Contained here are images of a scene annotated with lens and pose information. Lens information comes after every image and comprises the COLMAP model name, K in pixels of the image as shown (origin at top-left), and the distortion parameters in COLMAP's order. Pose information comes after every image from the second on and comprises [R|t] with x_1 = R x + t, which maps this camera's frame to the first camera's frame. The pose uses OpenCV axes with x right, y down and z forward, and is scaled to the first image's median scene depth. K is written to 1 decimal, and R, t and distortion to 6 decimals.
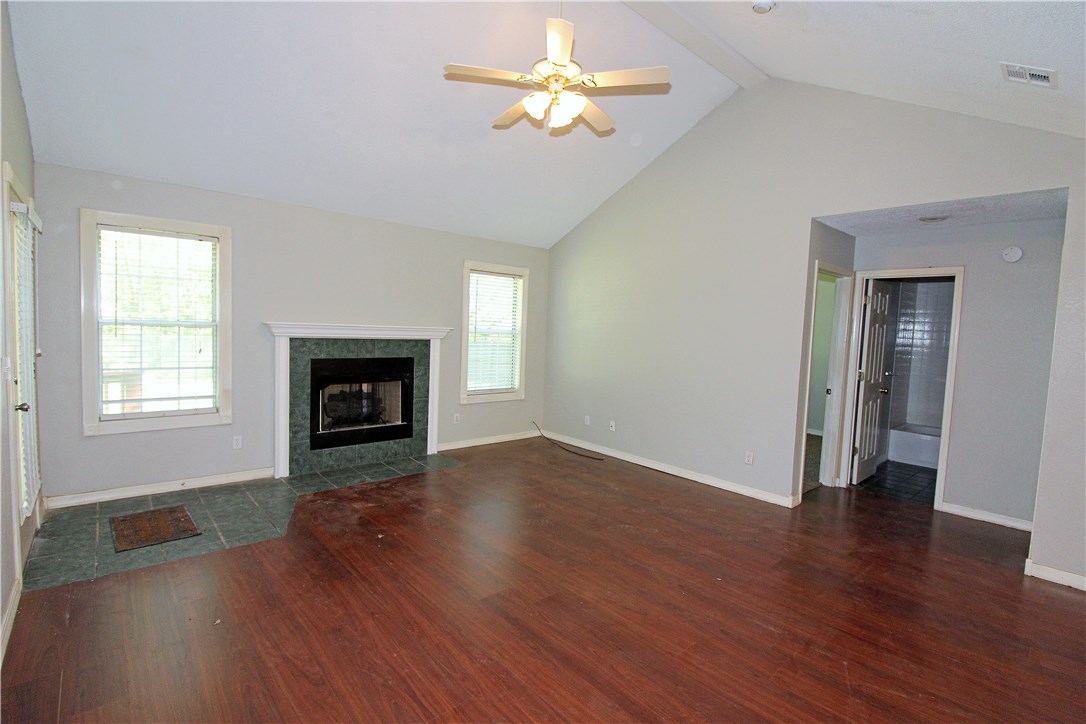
lens RADIAL K [[501.1, 0, 546.1], [0, 501.1, 357.2], [0, 0, 1]] dist [-0.014779, -0.001106]
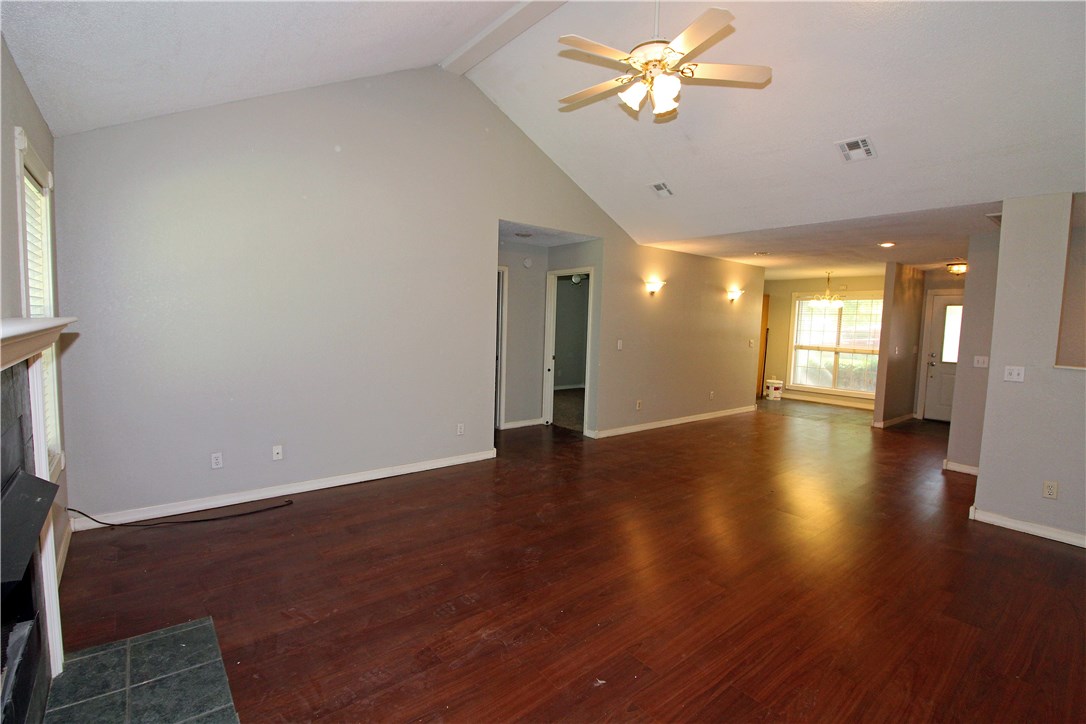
lens RADIAL K [[501.1, 0, 544.8], [0, 501.1, 359.3], [0, 0, 1]] dist [-0.014779, -0.001106]
pose [[0.042983, -0.120438, 0.991790, -0.768514], [0.033180, 0.992332, 0.119066, -0.087876], [-0.998525, 0.027790, 0.046650, 0.895073]]
